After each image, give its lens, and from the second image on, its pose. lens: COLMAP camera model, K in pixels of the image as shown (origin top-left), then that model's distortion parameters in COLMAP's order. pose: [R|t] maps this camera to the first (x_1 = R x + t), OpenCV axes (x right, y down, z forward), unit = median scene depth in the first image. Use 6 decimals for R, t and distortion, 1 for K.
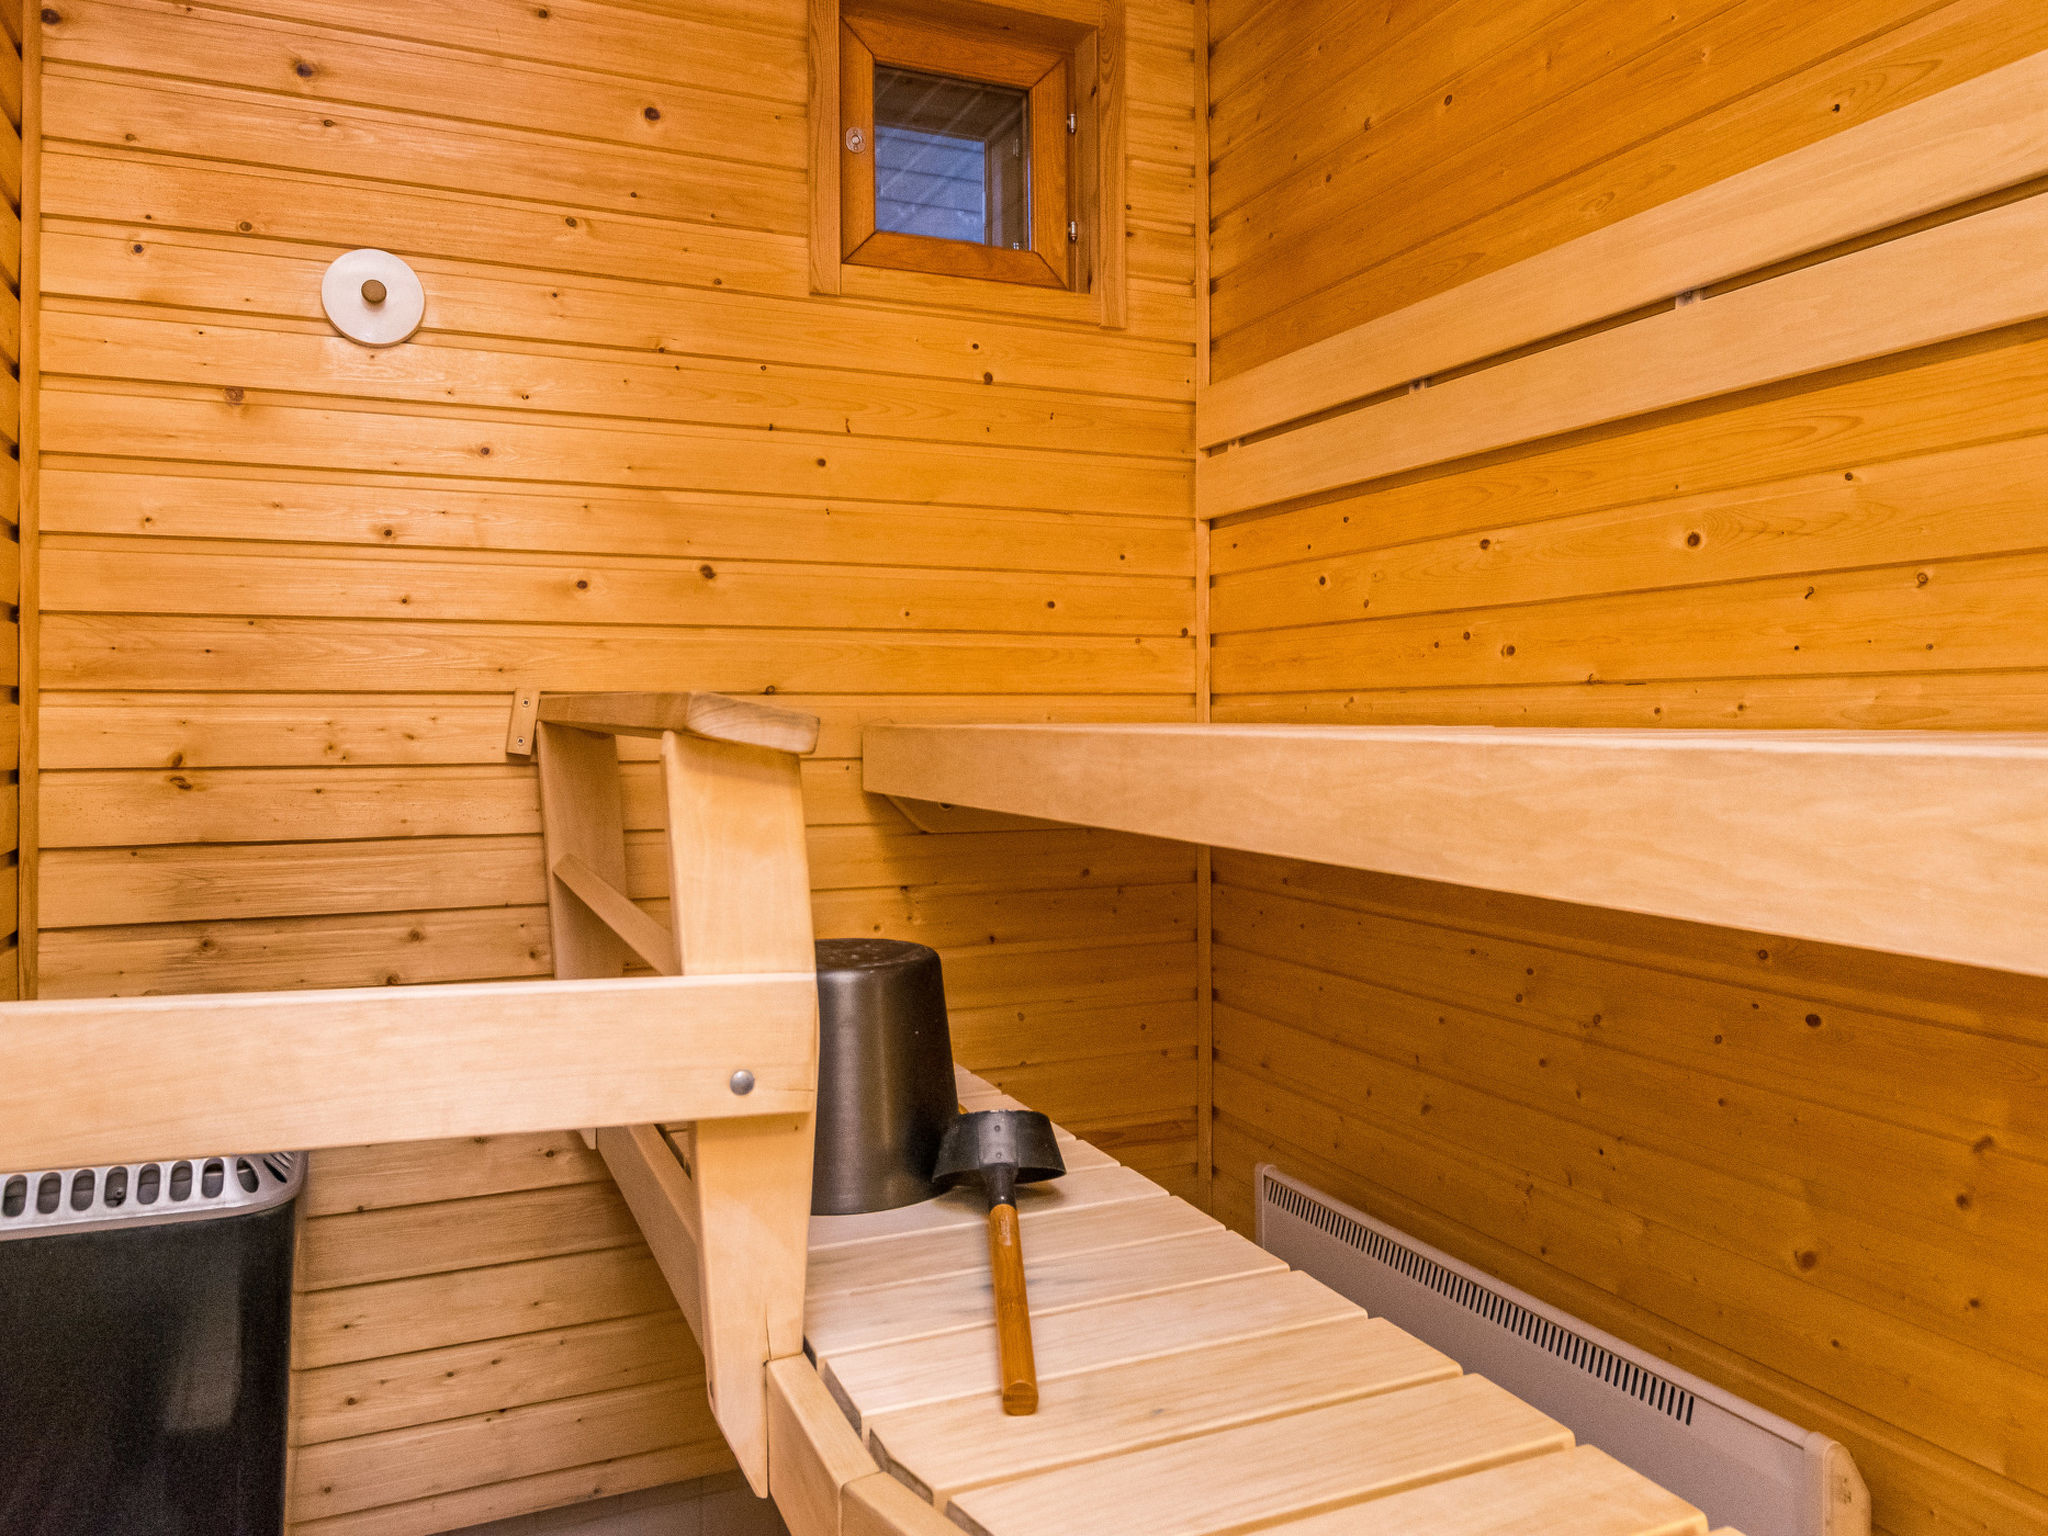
lens RADIAL K [[1454.7, 0, 1022.4], [0, 1454.7, 762.9], [0, 0, 1]] dist [0.001301, -0.001181]
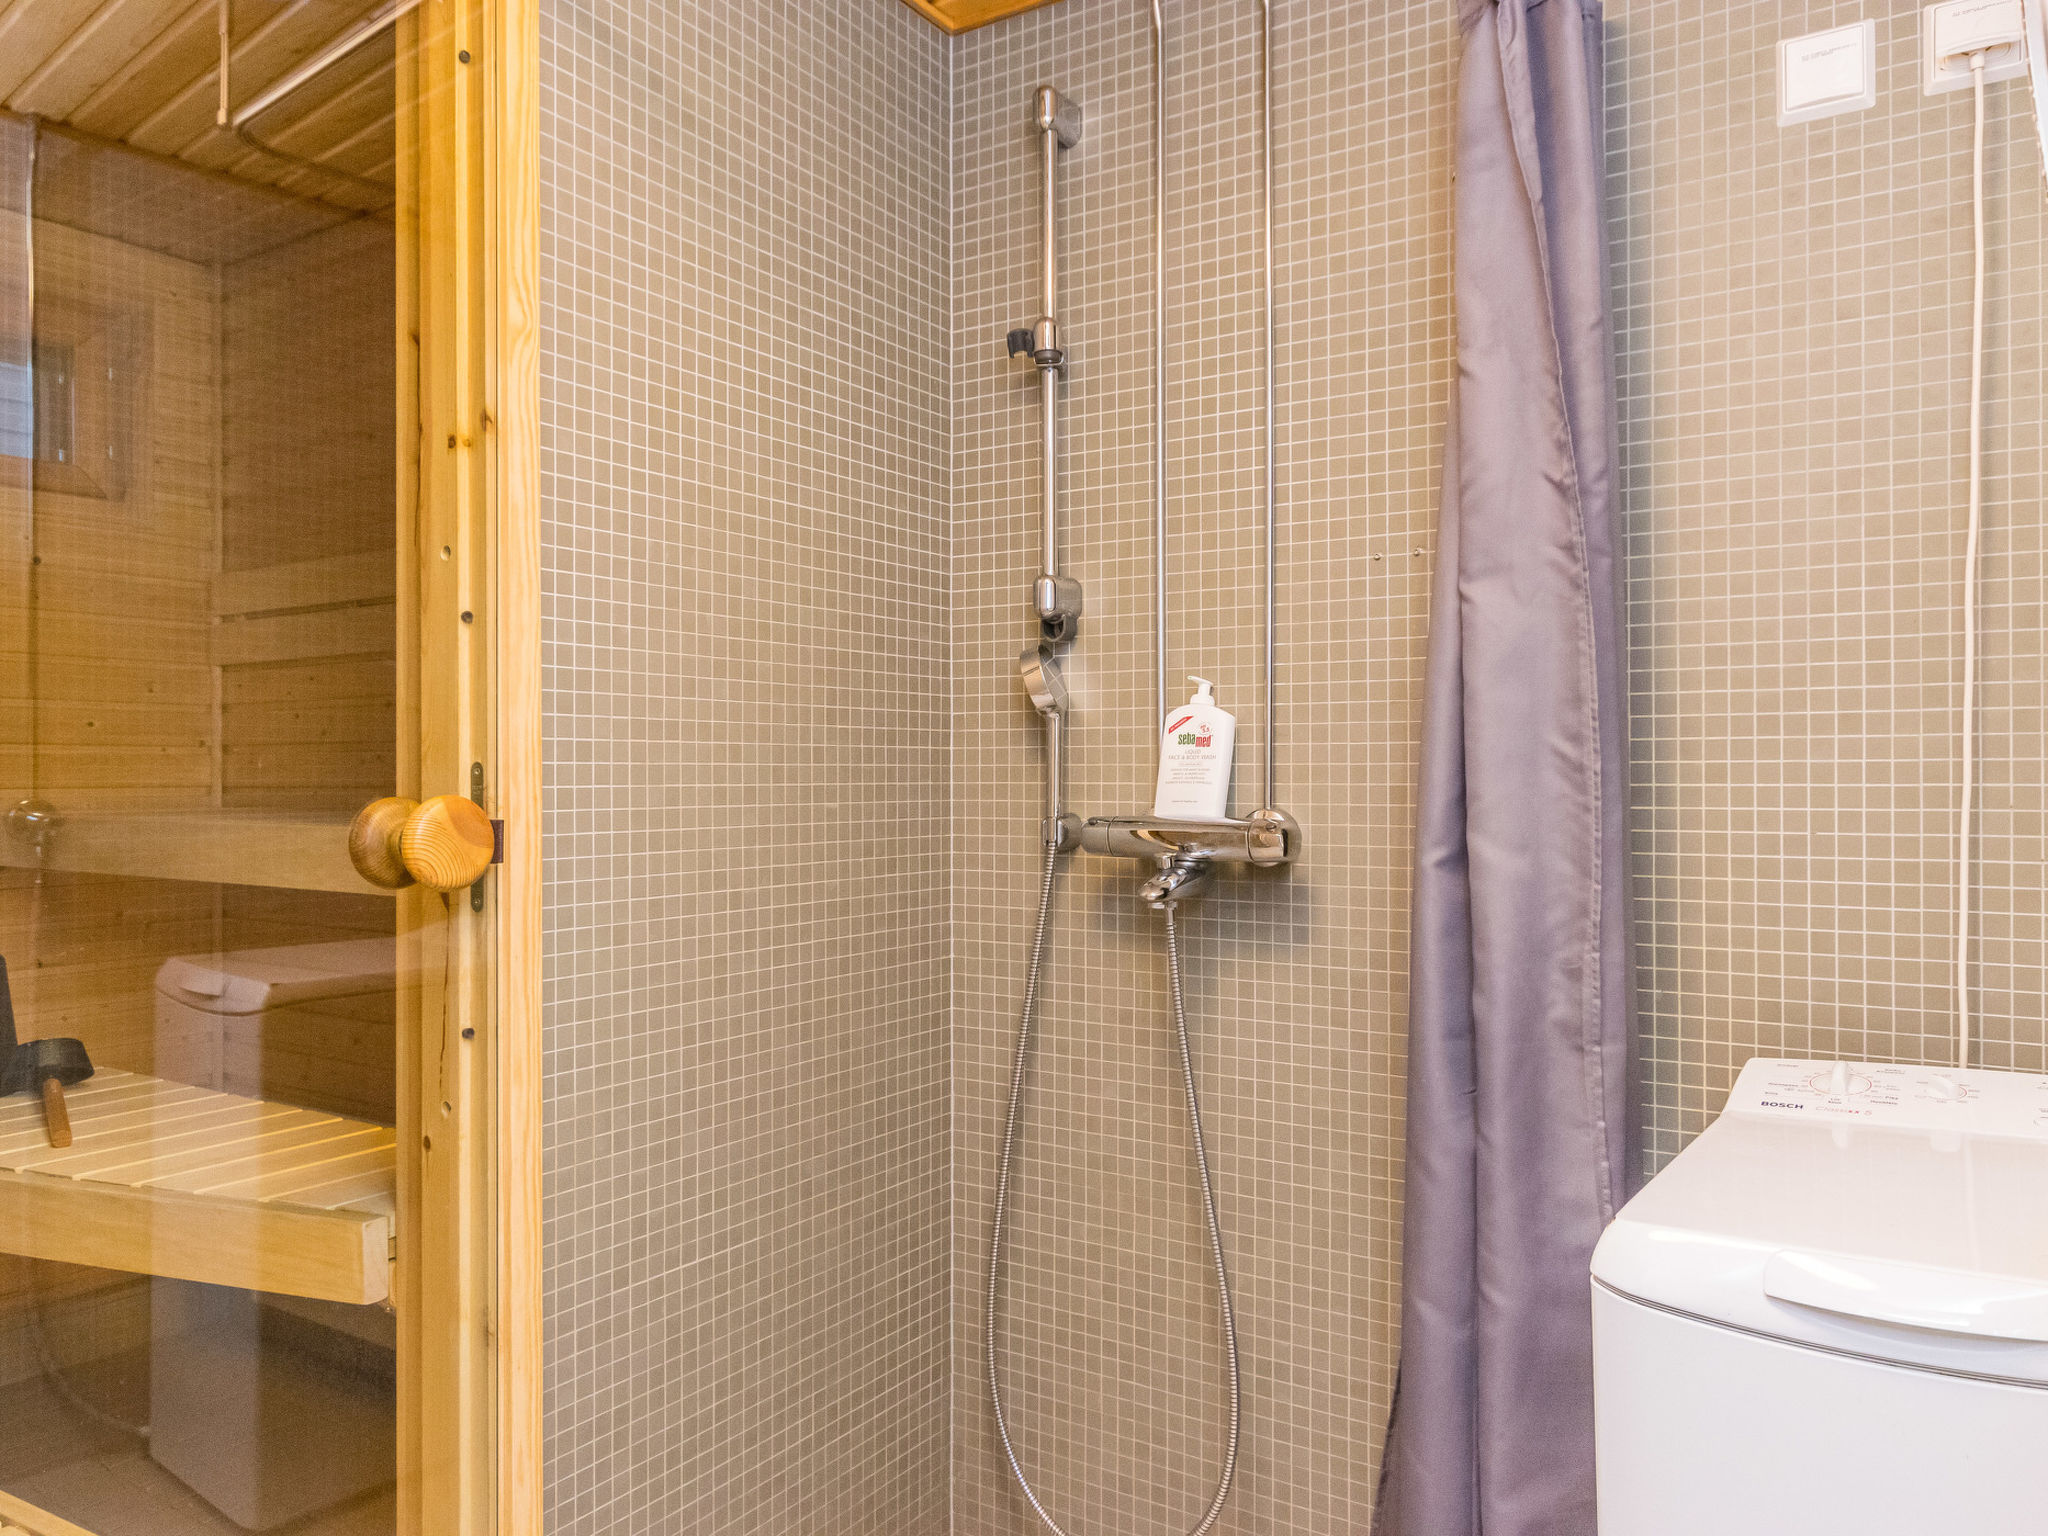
lens RADIAL K [[1454.7, 0, 1022.9], [0, 1454.7, 779.1], [0, 0, 1]] dist [0.001301, -0.001181]
pose [[0.836970, 0.003289, 0.547238, 0.004193], [0.022096, 0.998963, -0.039799, 0.019678], [-0.546802, 0.045402, 0.836030, -0.630782]]
